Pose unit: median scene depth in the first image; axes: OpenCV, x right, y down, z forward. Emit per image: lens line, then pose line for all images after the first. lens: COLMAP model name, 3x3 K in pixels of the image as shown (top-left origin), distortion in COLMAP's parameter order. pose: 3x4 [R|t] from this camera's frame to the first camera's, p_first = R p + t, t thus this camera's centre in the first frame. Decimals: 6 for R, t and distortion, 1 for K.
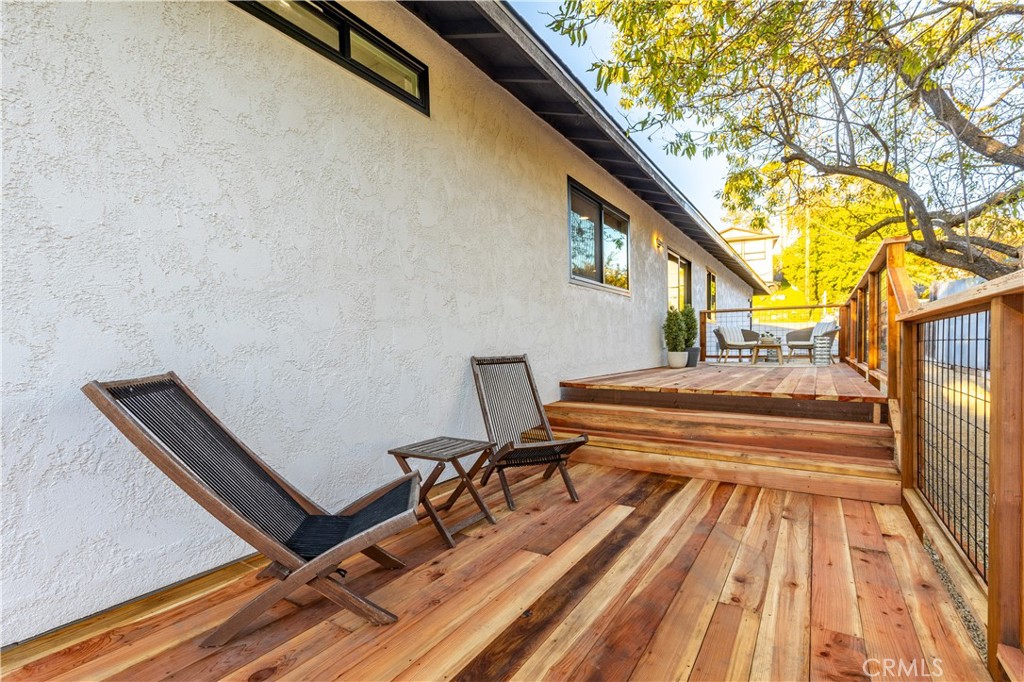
lens RADIAL K [[462.3, 0, 507.8], [0, 462.3, 340.8], [0, 0, 1]] dist [0.006872, -0.000229]
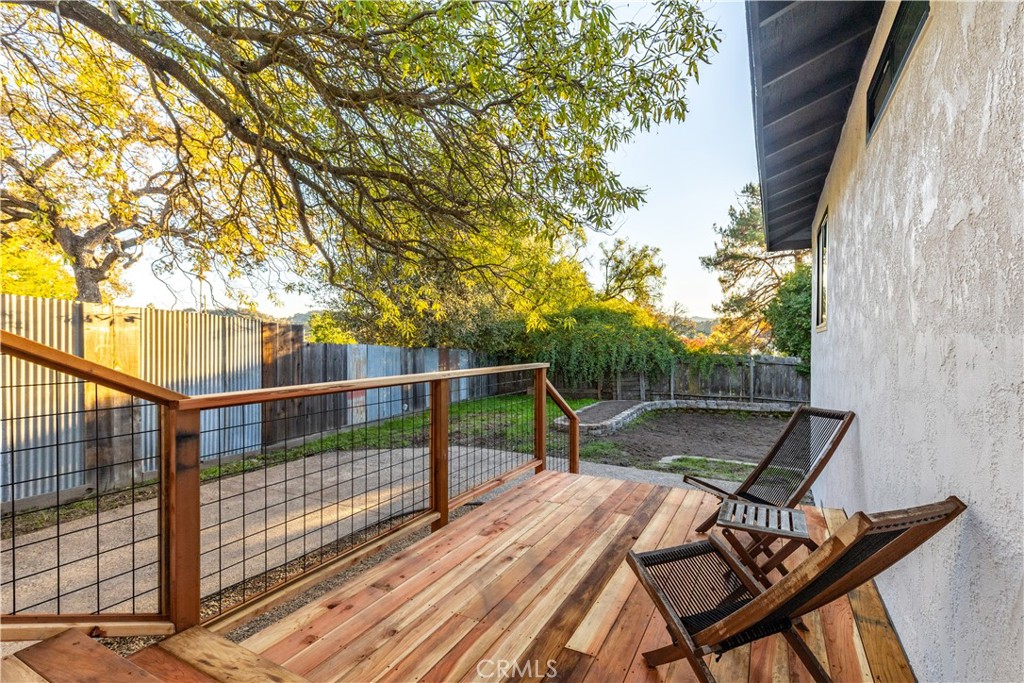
lens RADIAL K [[462.3, 0, 507.8], [0, 462.3, 341.3], [0, 0, 1]] dist [0.006872, -0.000229]
pose [[-0.997850, 0.016452, -0.063434, 0.473706], [0.017339, 0.999759, -0.013455, -0.147394], [0.063198, -0.014526, -0.997895, 2.036707]]
